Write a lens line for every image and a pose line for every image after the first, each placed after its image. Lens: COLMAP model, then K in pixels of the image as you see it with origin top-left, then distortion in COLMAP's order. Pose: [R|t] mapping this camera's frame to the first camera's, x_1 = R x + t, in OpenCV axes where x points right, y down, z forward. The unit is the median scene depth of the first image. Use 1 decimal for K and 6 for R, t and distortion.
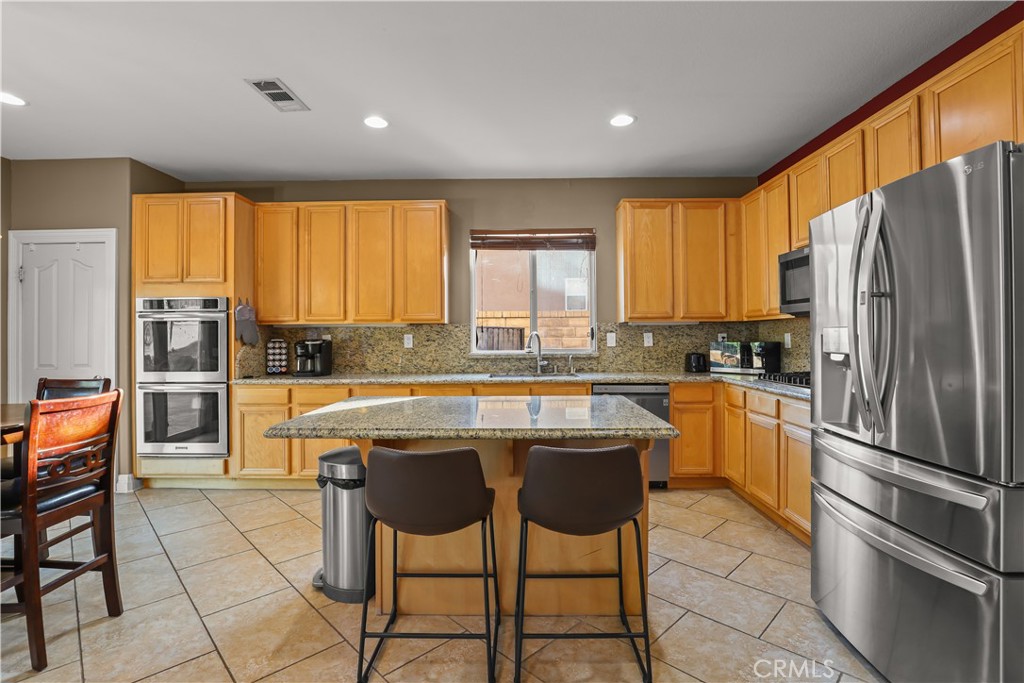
lens RADIAL K [[476.4, 0, 516.3], [0, 476.4, 335.4], [0, 0, 1]] dist [-0.002368, 0.000062]
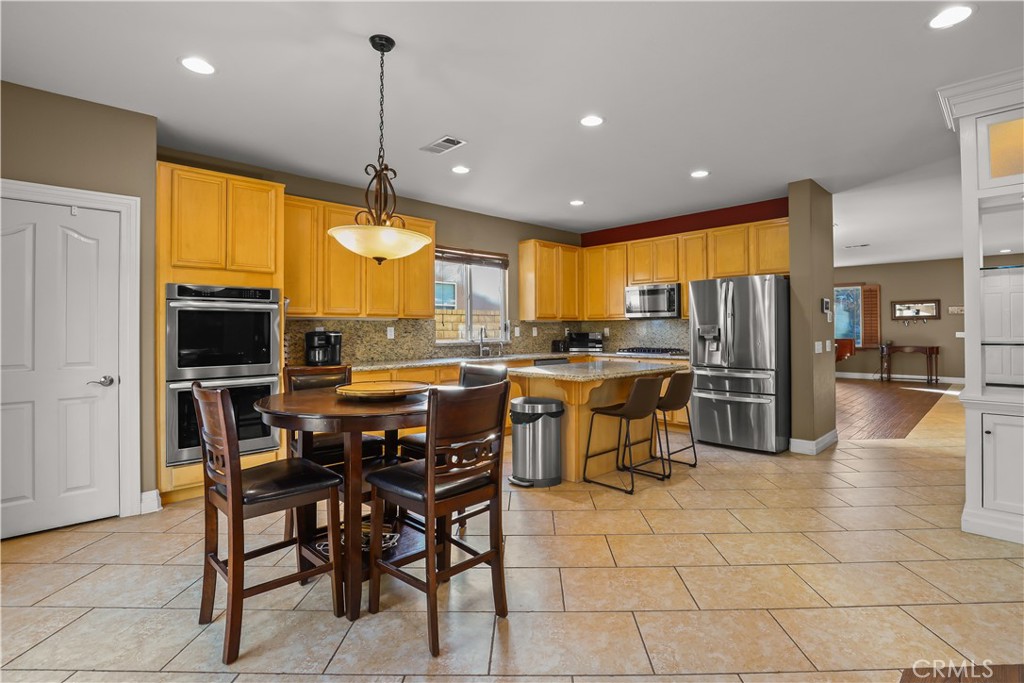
lens RADIAL K [[476.4, 0, 513.7], [0, 476.4, 336.8], [0, 0, 1]] dist [-0.002368, 0.000062]
pose [[0.727214, -0.006390, 0.686381, -0.813215], [-0.001748, 0.999936, 0.011161, 0.007627], [-0.686409, -0.009316, 0.727156, -0.058102]]
